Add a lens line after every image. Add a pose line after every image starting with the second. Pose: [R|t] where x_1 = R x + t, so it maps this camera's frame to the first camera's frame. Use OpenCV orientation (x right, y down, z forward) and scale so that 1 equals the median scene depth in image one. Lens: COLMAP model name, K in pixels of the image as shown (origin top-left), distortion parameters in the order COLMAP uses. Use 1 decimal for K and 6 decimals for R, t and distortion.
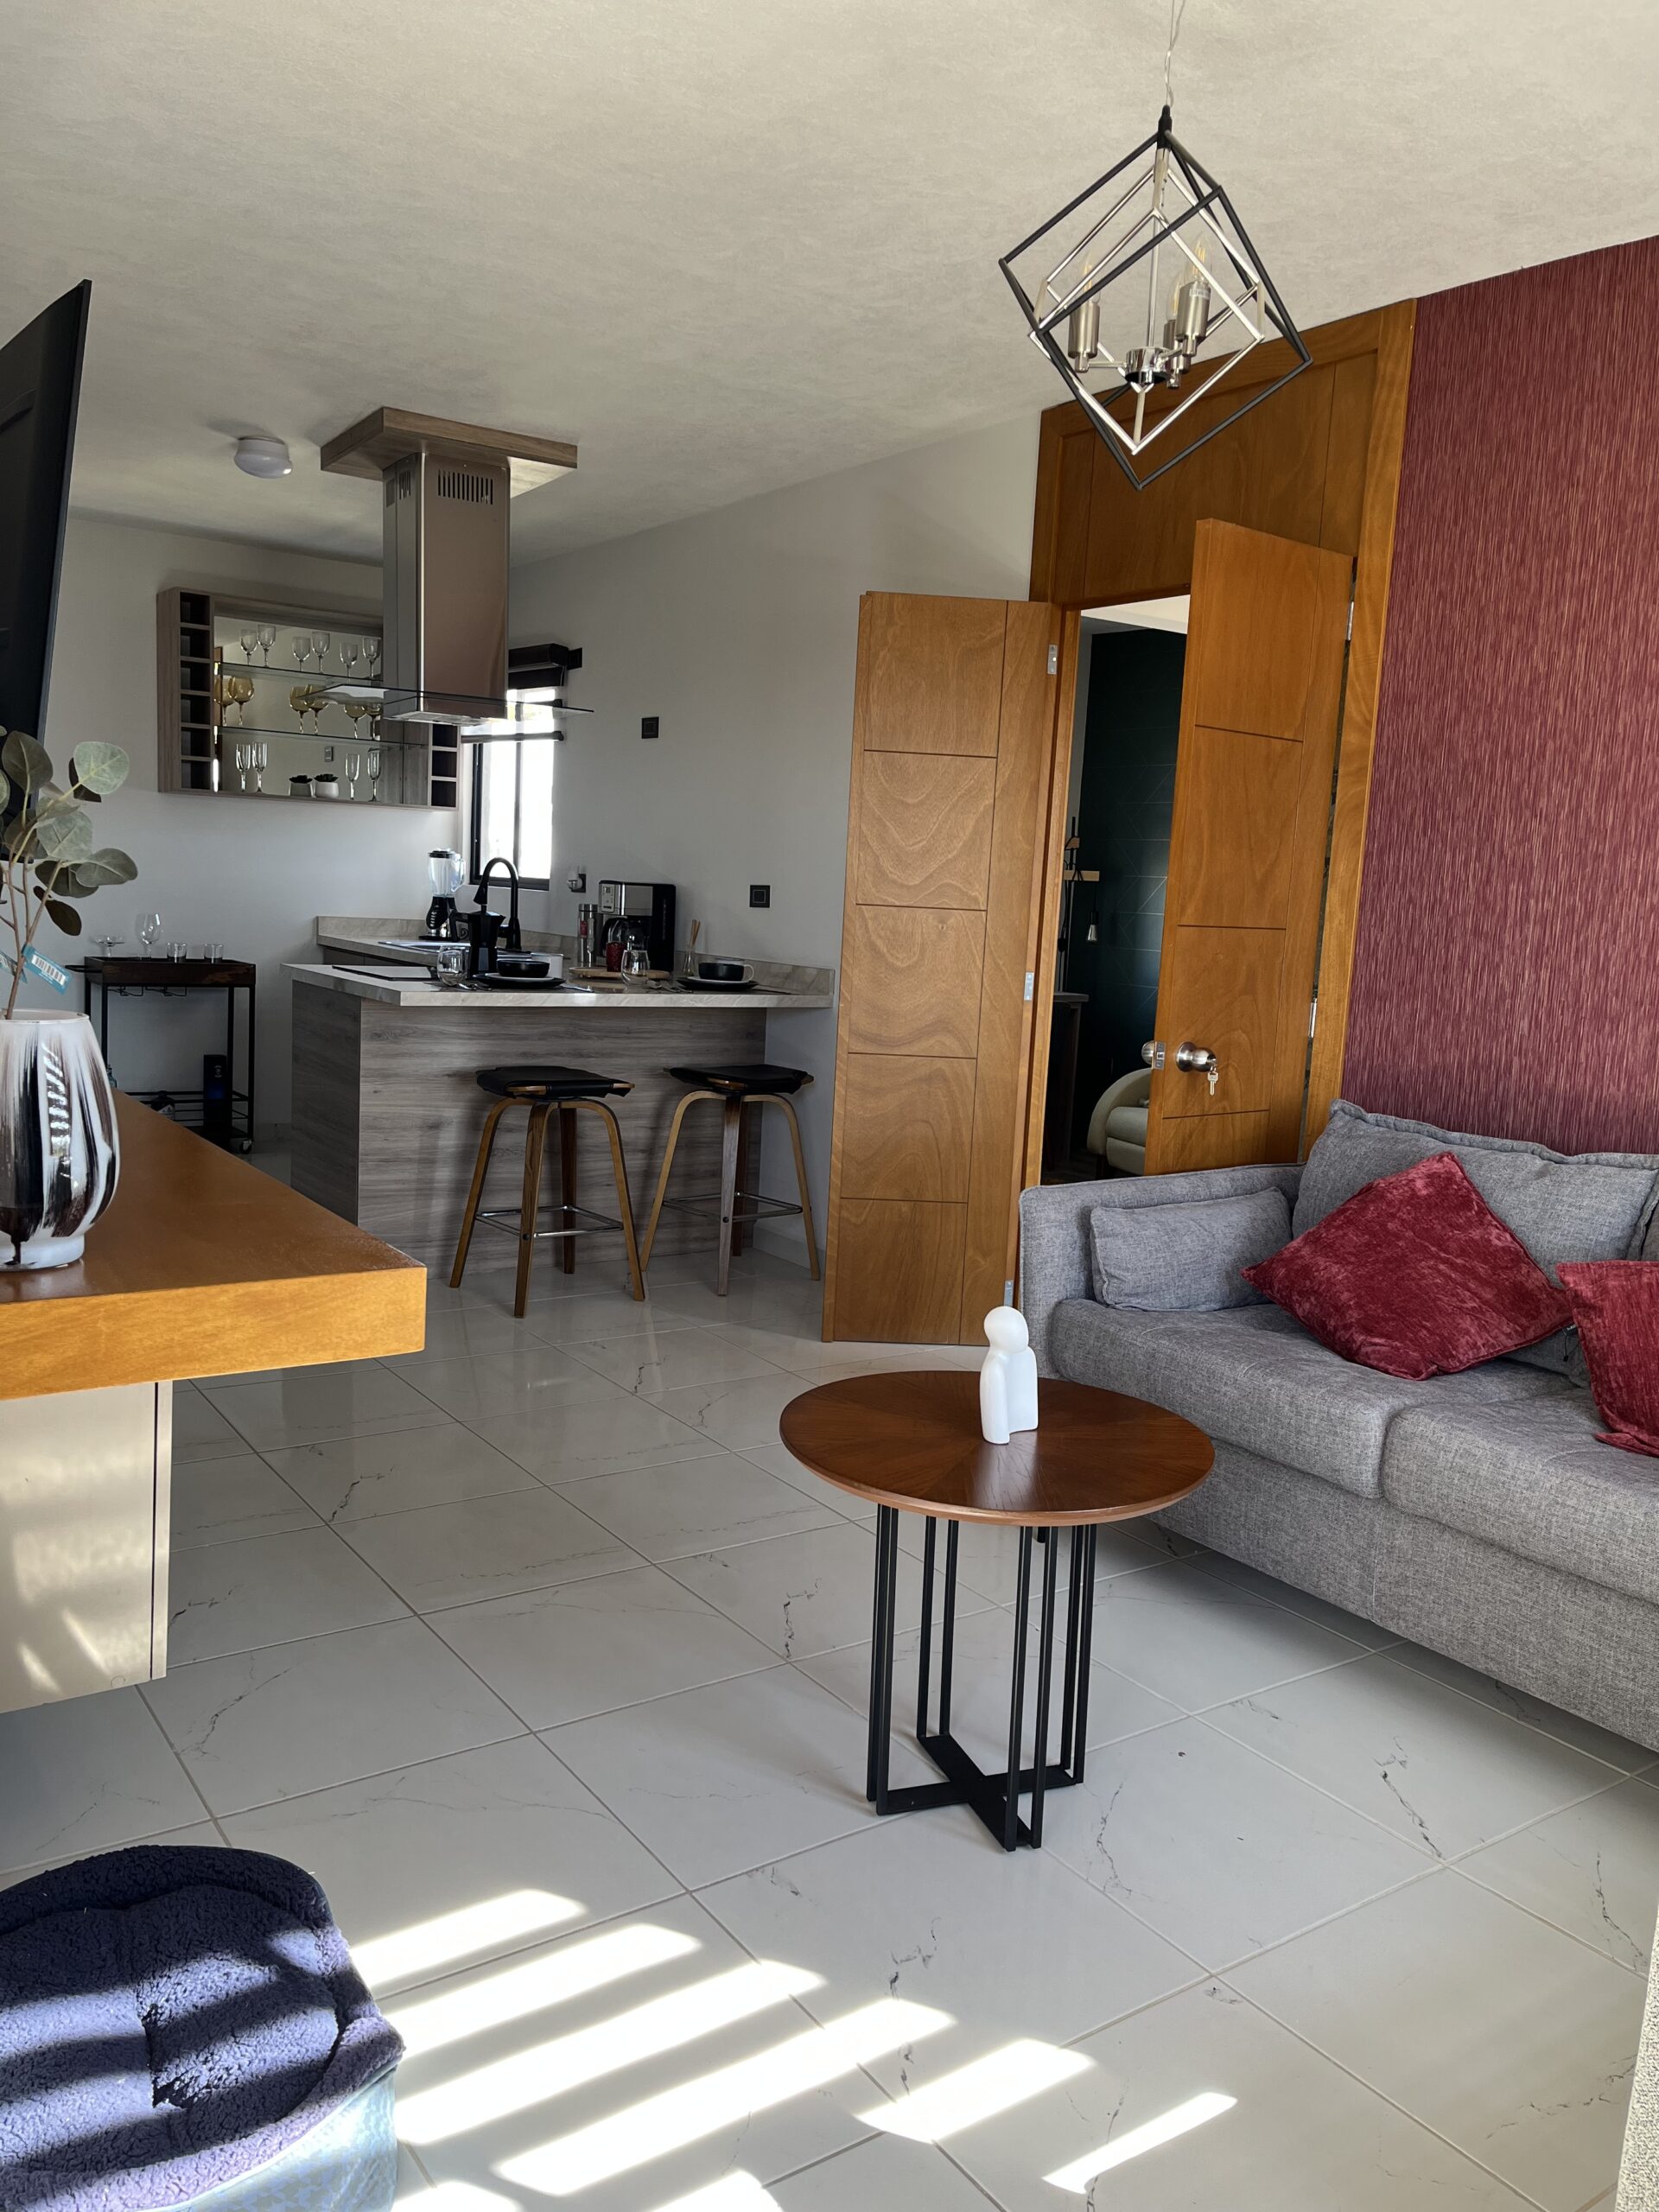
lens RADIAL K [[1672.7, 0, 828.1], [0, 1672.7, 1107.8], [0, 0, 1]] dist [0.081912, -0.105670]
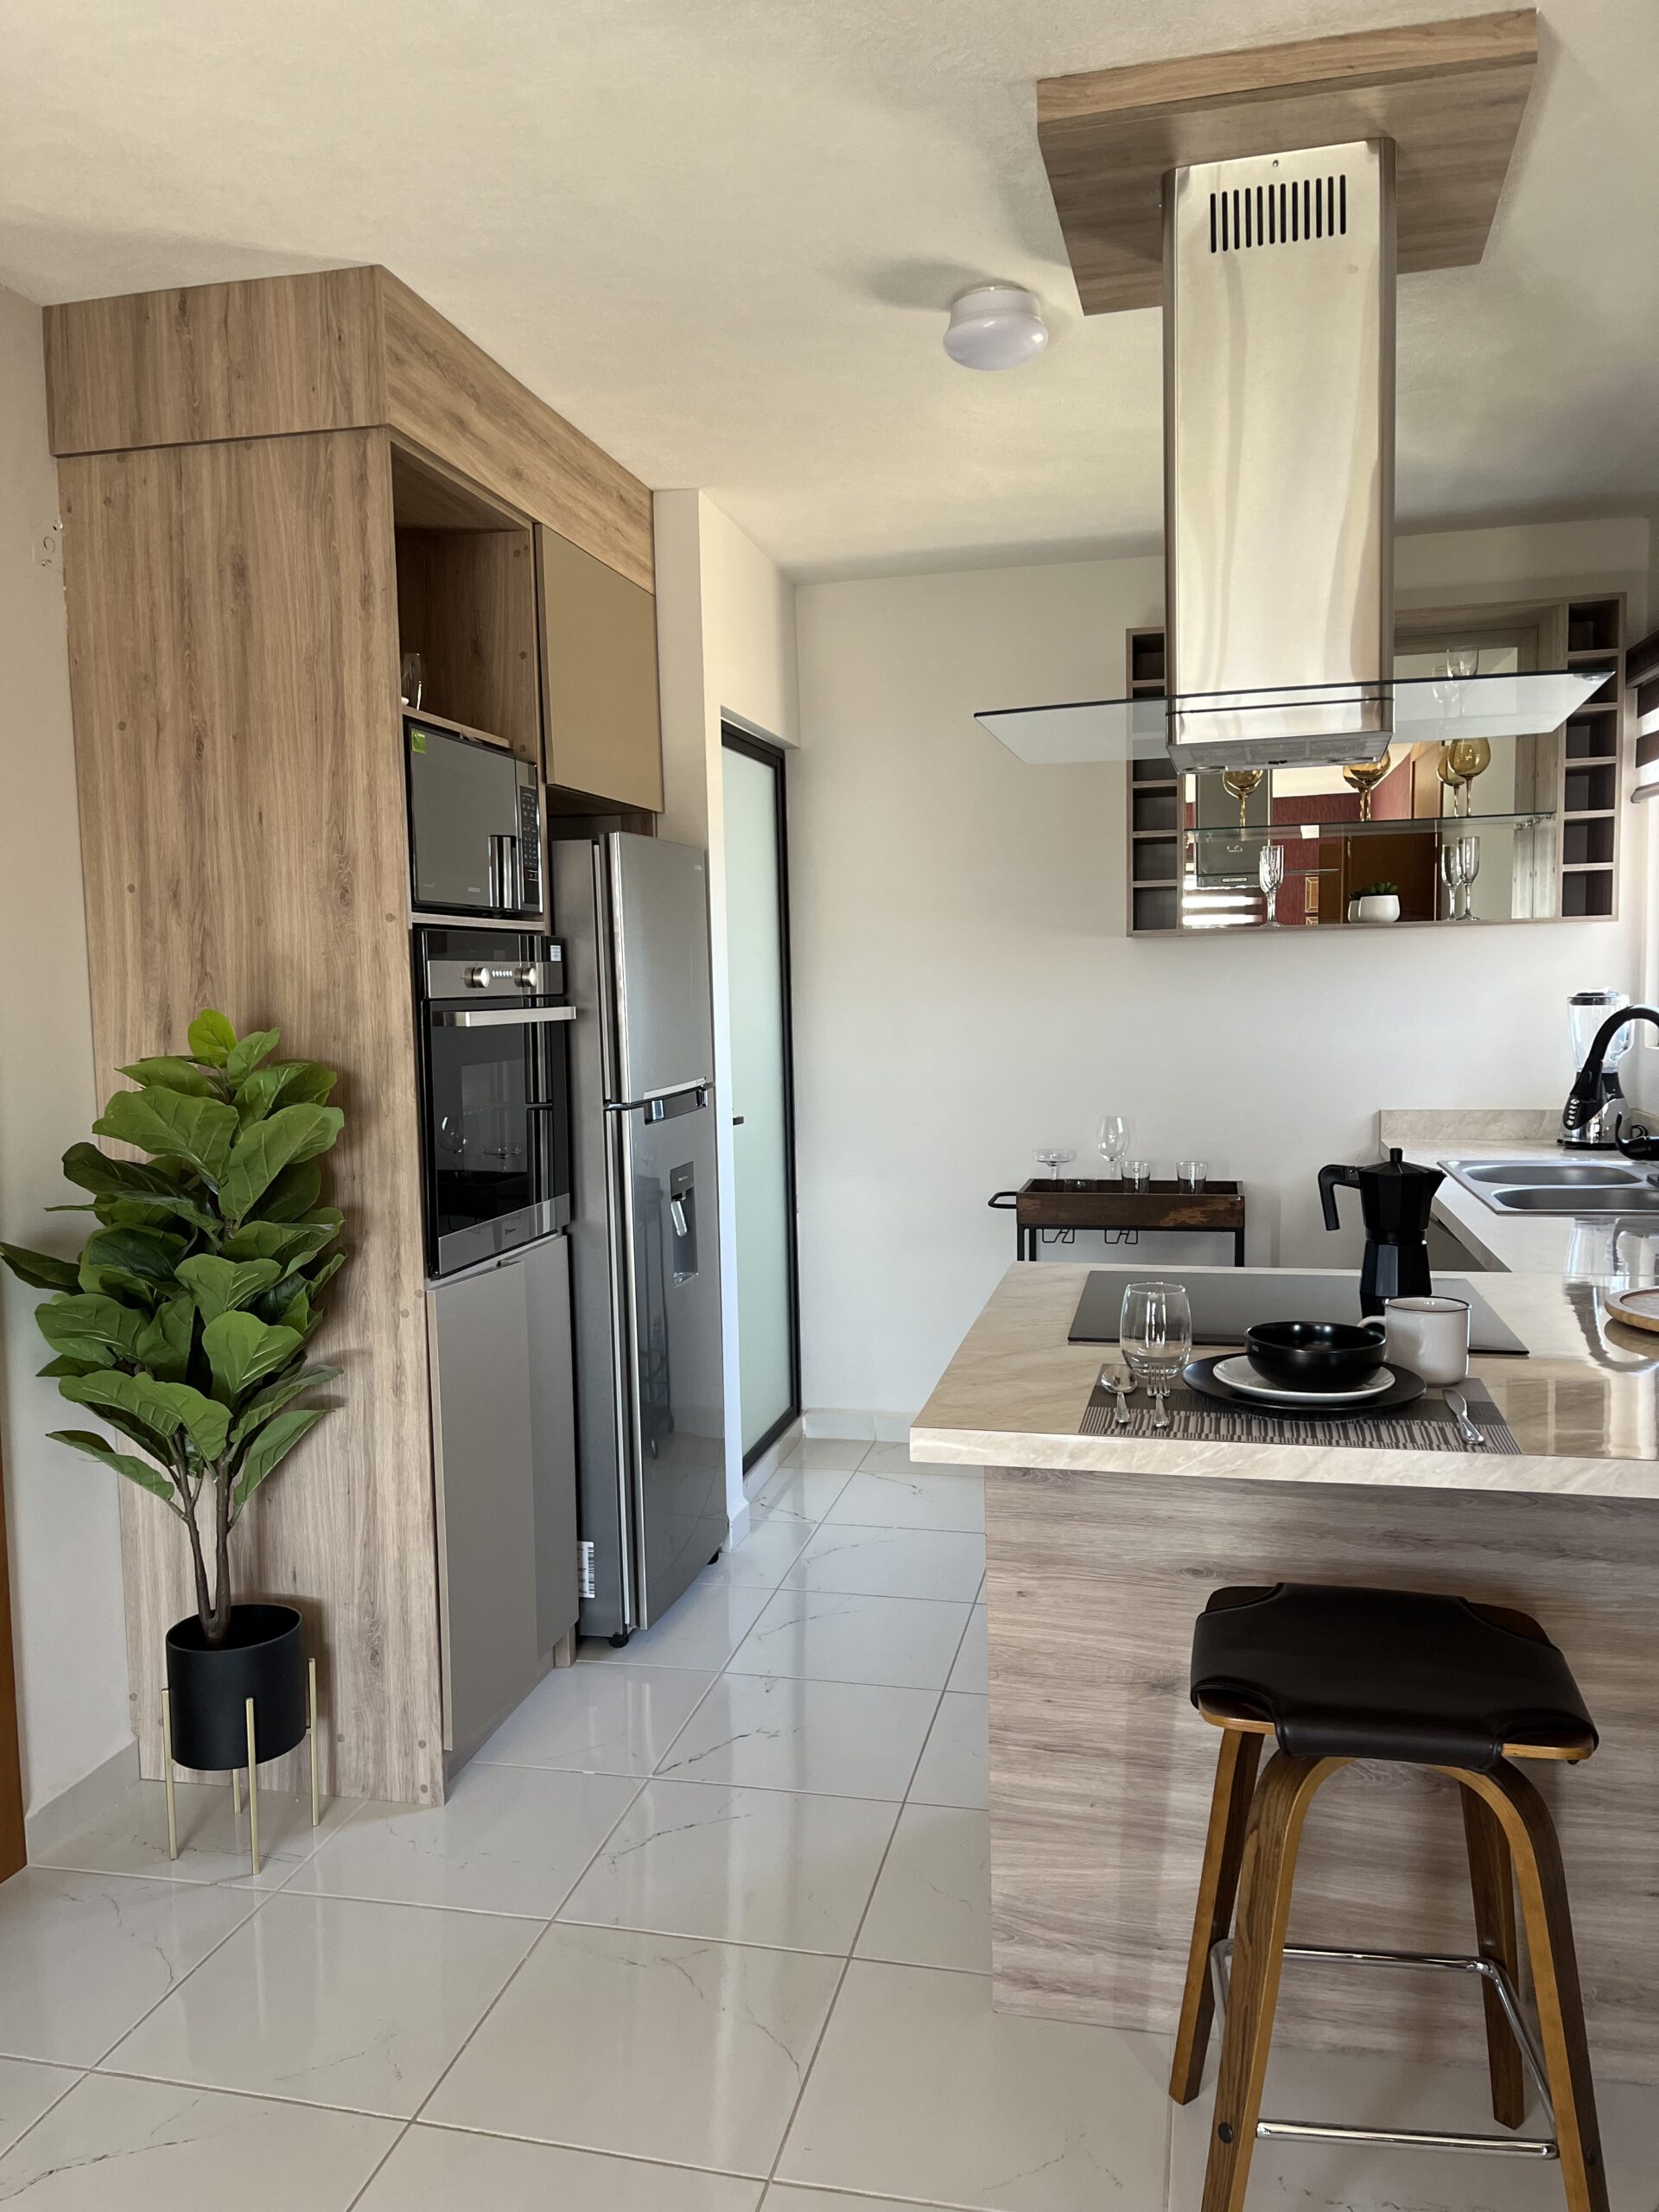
lens RADIAL K [[1672.7, 0, 821.2], [0, 1672.7, 1100.3], [0, 0, 1]] dist [0.081912, -0.105670]
pose [[0.668765, -0.008827, -0.743421, 0.033216], [-0.041317, 0.997943, -0.049016, -0.115169], [0.742325, 0.063496, 0.667025, 0.633961]]
